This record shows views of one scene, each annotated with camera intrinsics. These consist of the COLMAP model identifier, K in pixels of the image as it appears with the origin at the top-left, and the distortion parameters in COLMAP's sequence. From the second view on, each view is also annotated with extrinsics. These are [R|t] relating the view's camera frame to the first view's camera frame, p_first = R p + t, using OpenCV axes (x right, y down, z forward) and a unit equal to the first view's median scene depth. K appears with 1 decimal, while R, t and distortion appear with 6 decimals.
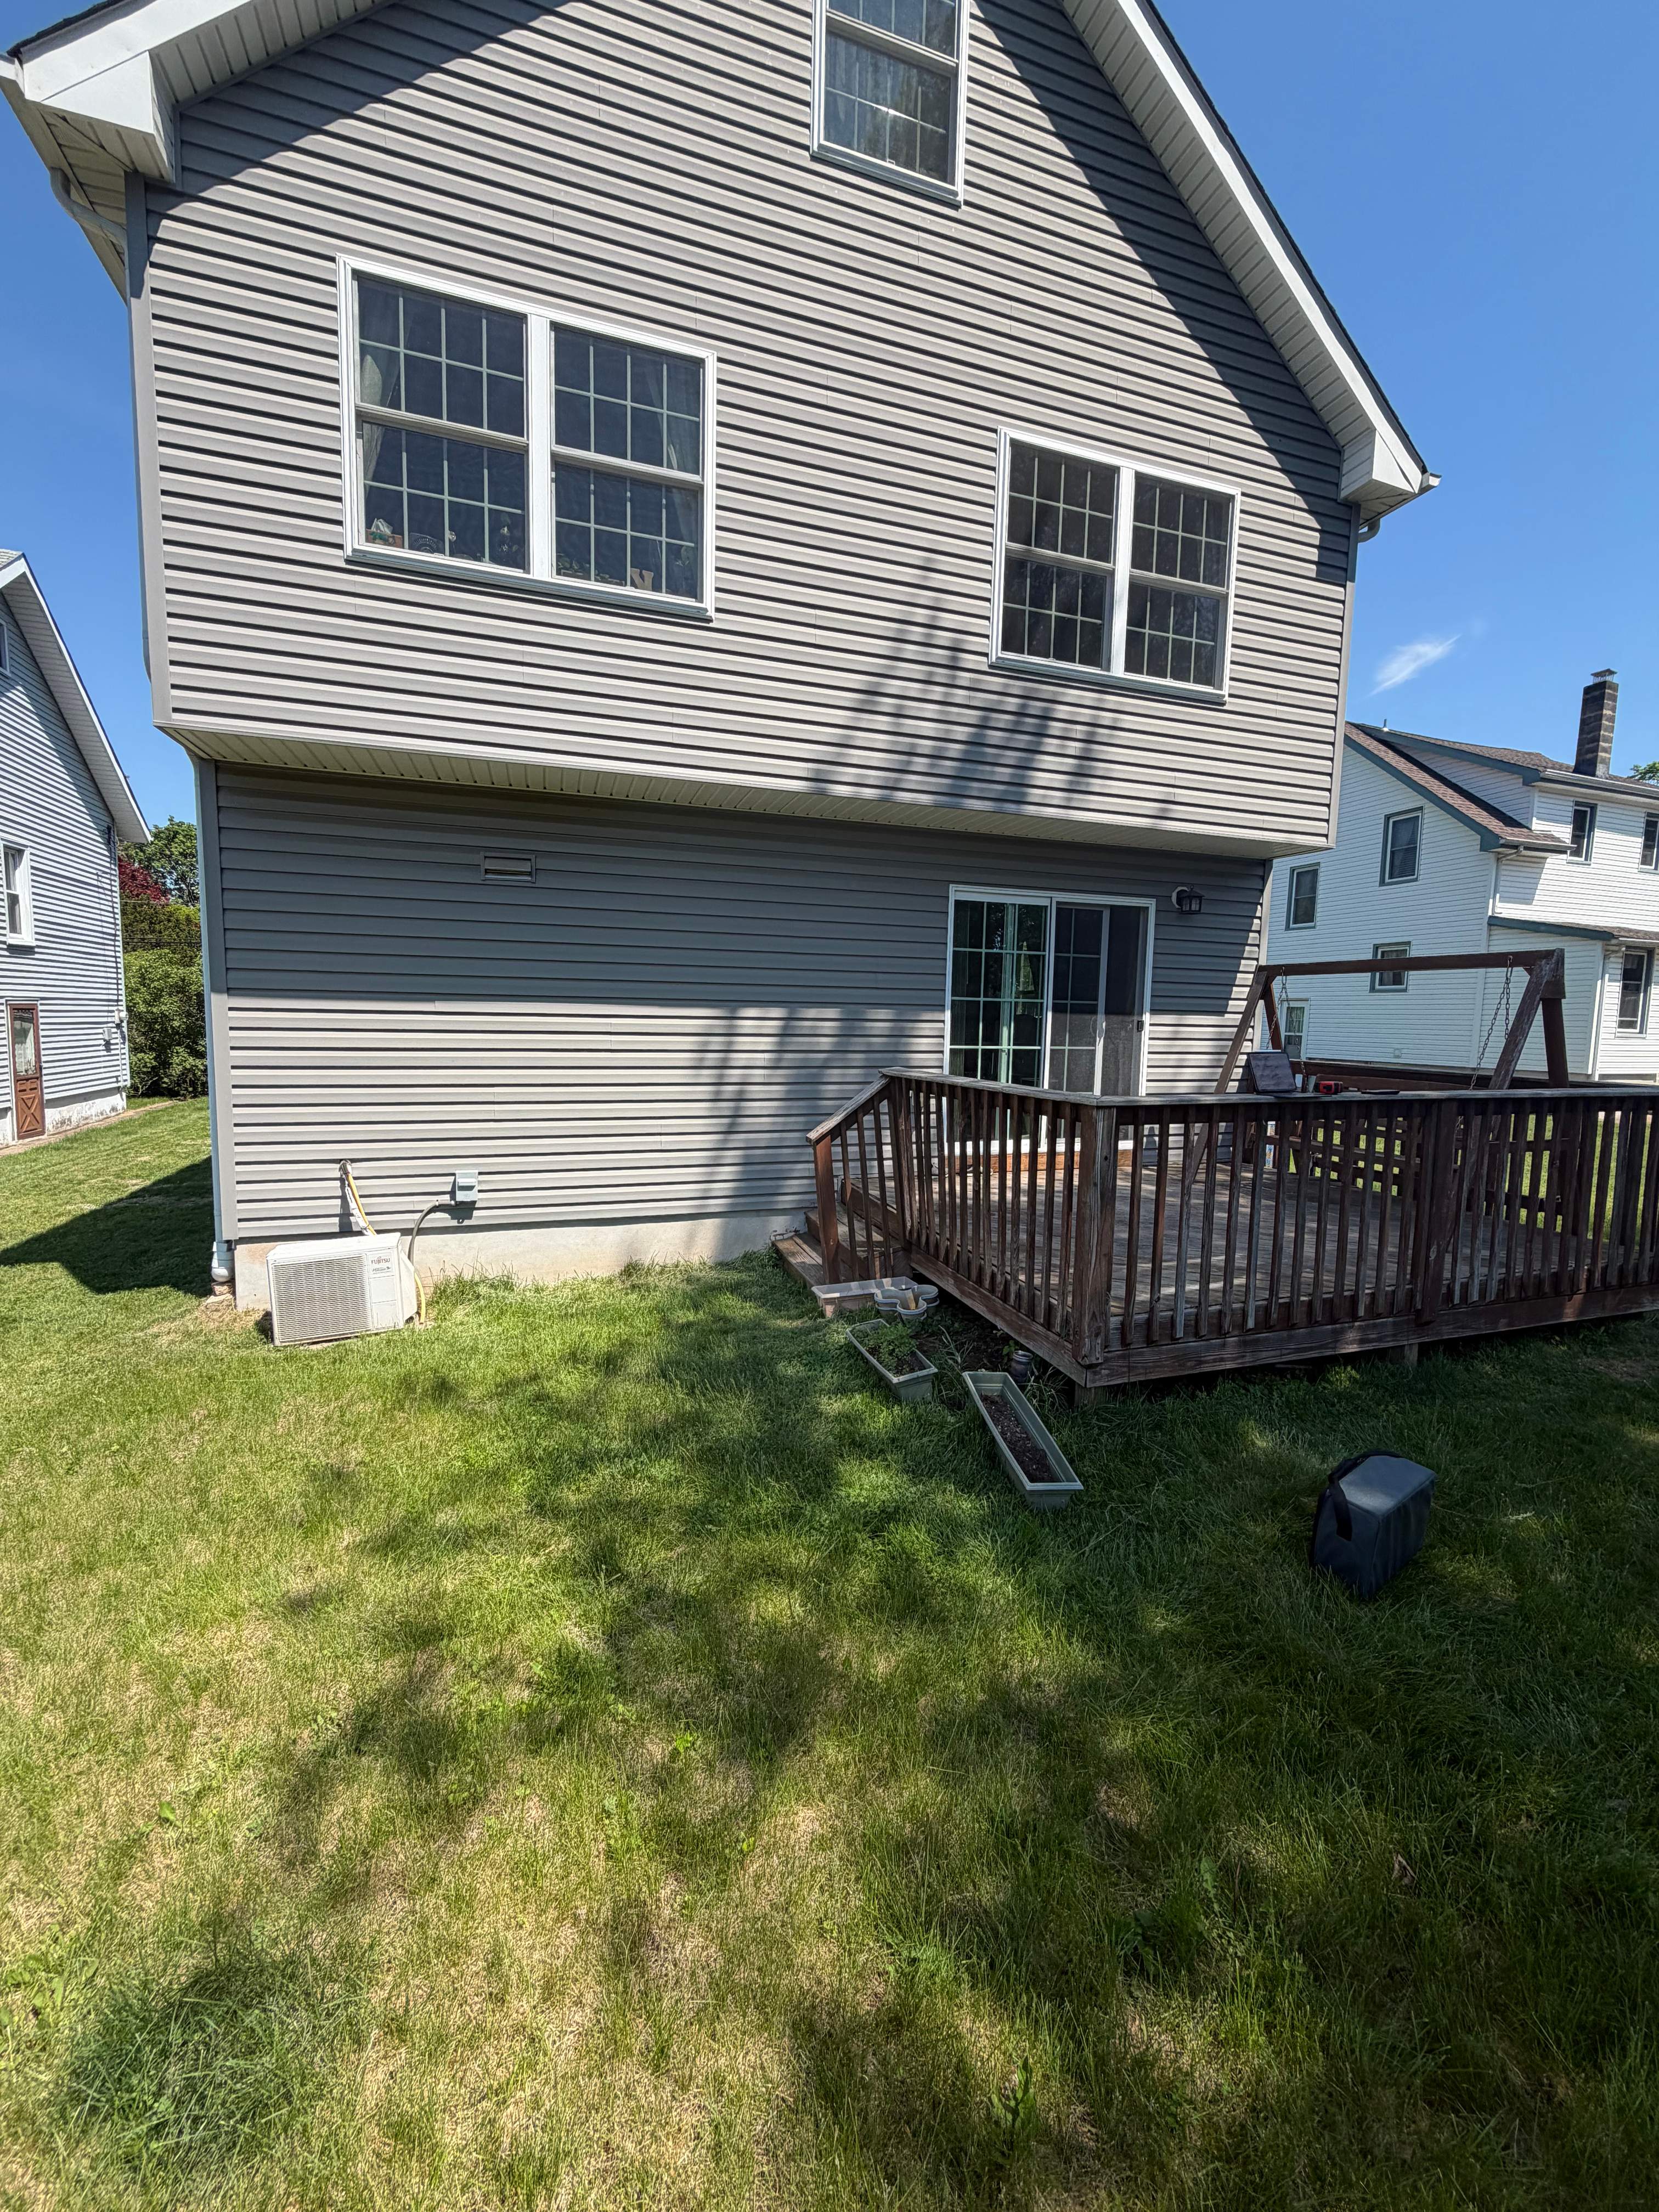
lens RADIAL K [[797.5, 0, 824.1], [0, 797.5, 1064.5], [0, 0, 1]] dist [0.006453, 0.000048]
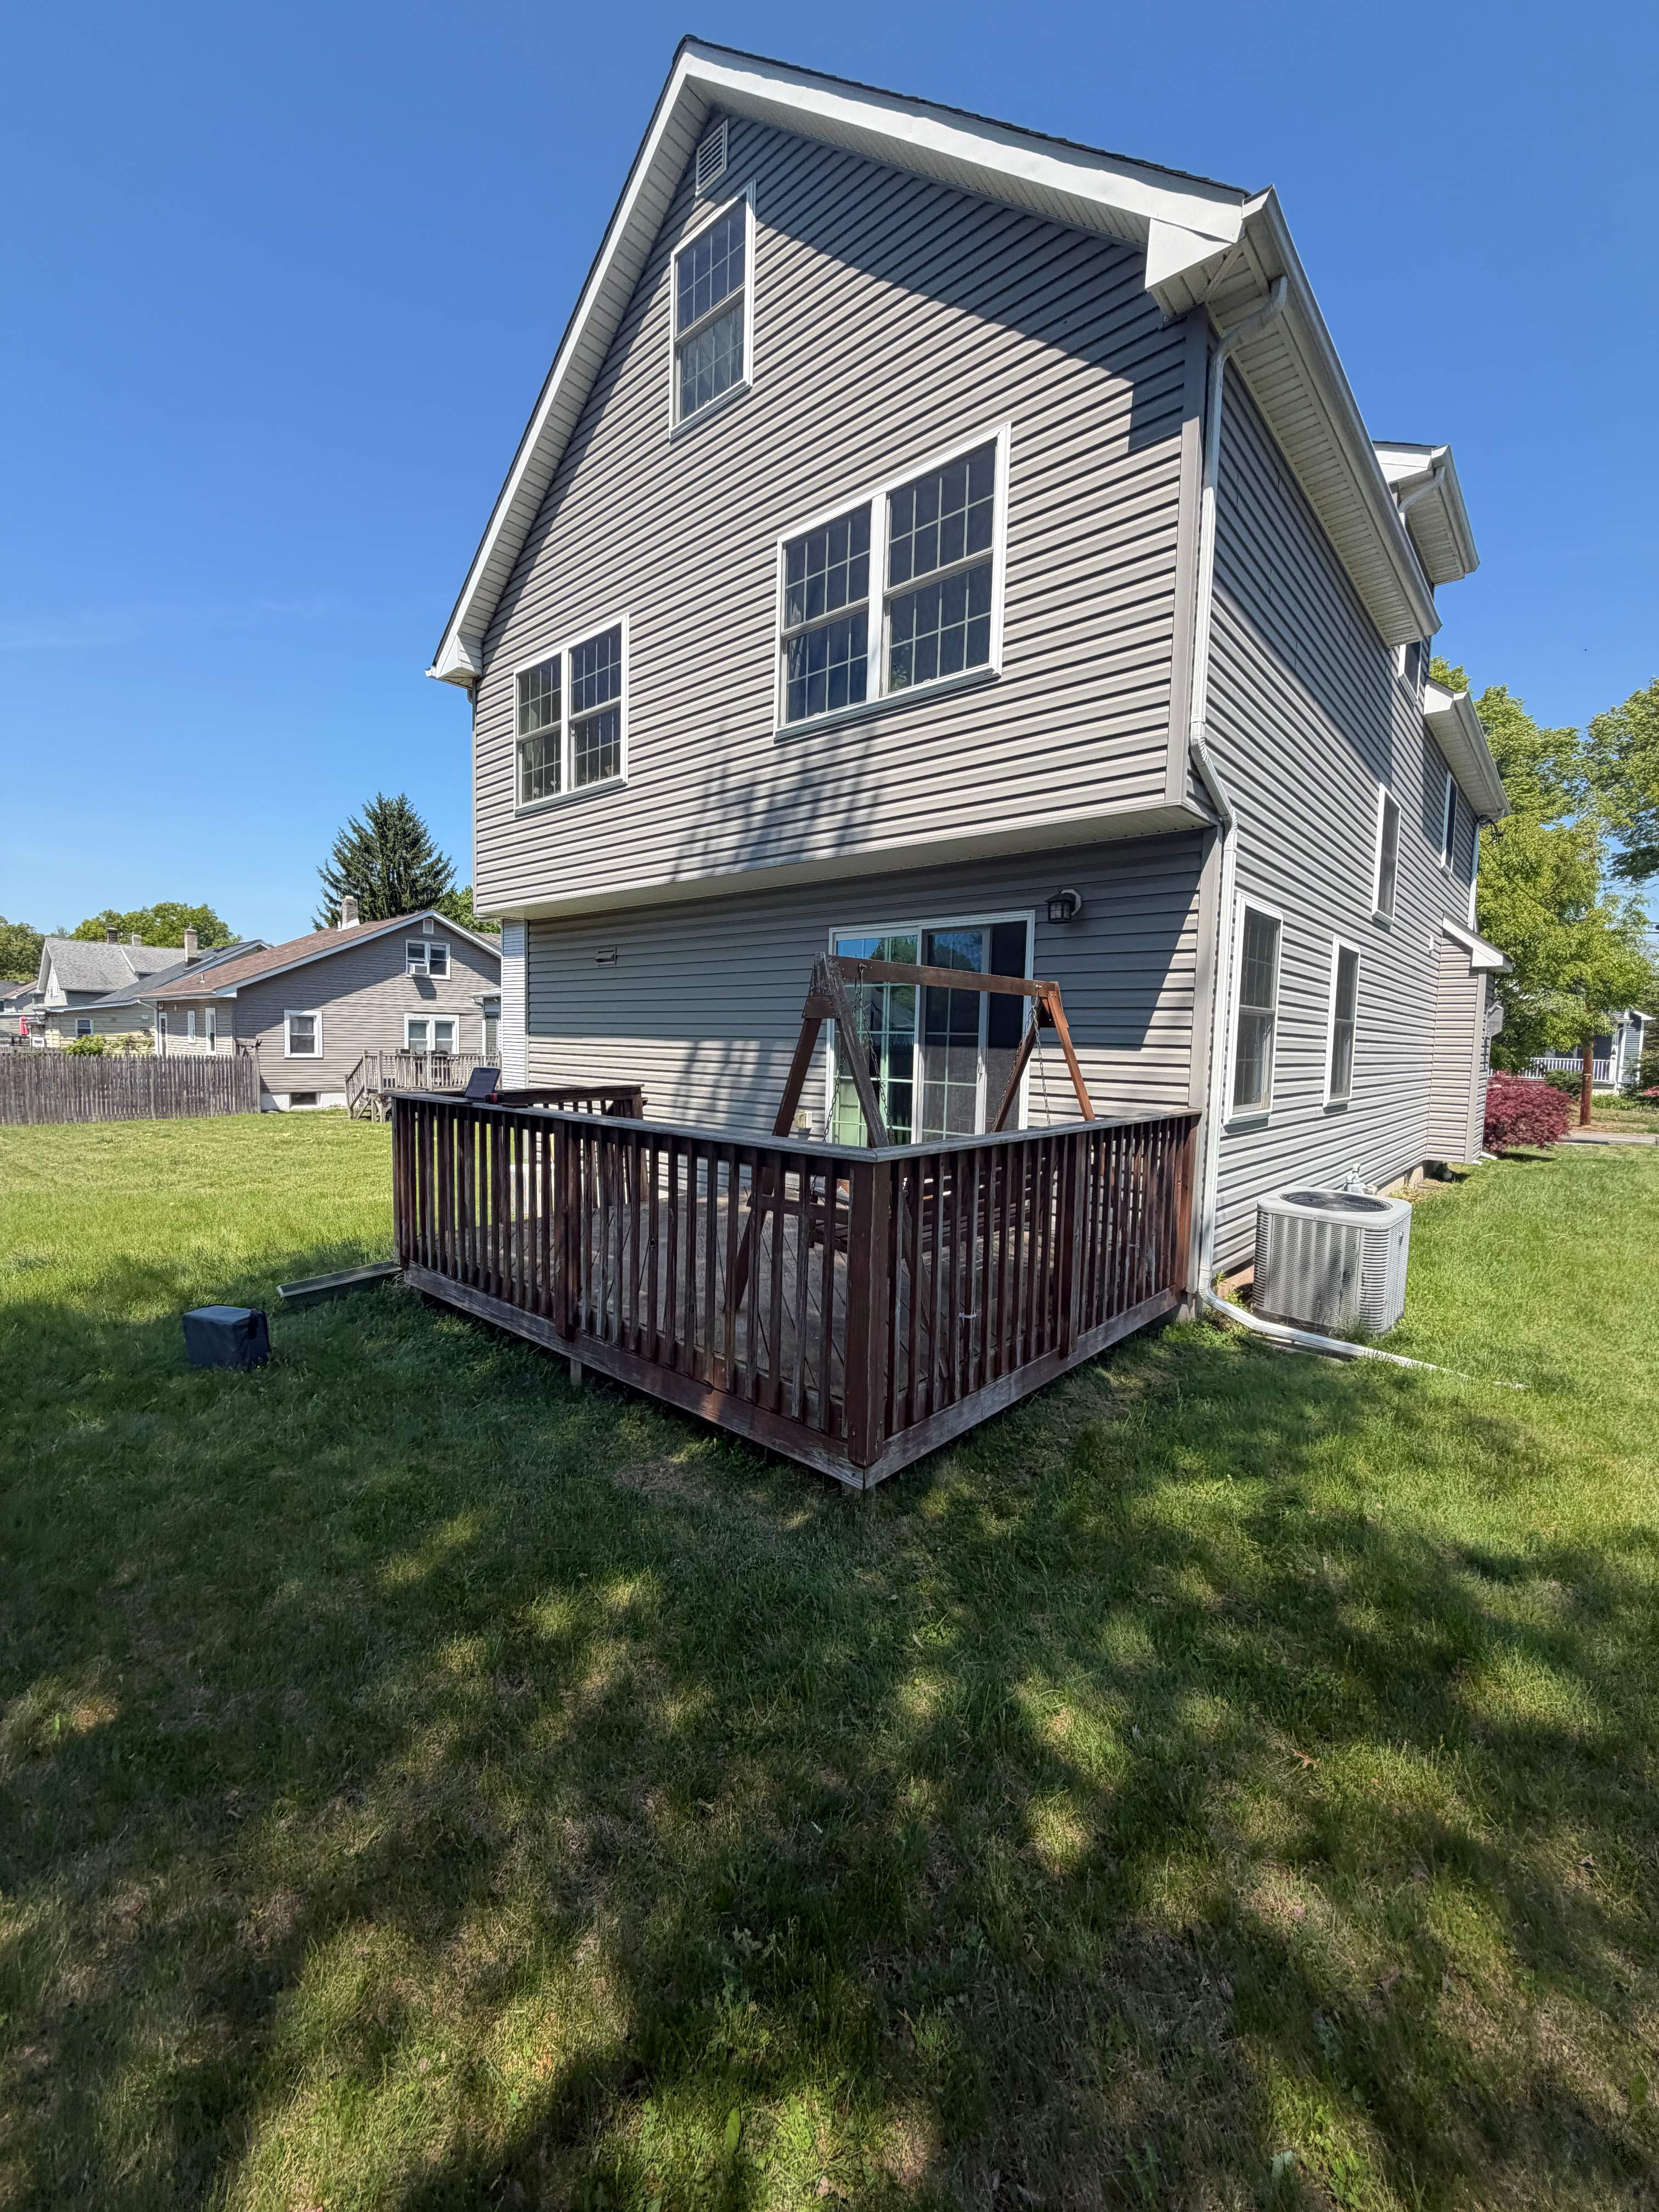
lens RADIAL K [[887.0, 0, 829.5], [0, 887.0, 1106.0], [0, 0, 1]] dist [0.001481, -0.000040]
pose [[0.525671, 0.053151, -0.849026, 1.121537], [-0.073021, 0.997182, 0.017215, -0.002798], [0.847548, 0.052947, 0.528071, 0.346273]]
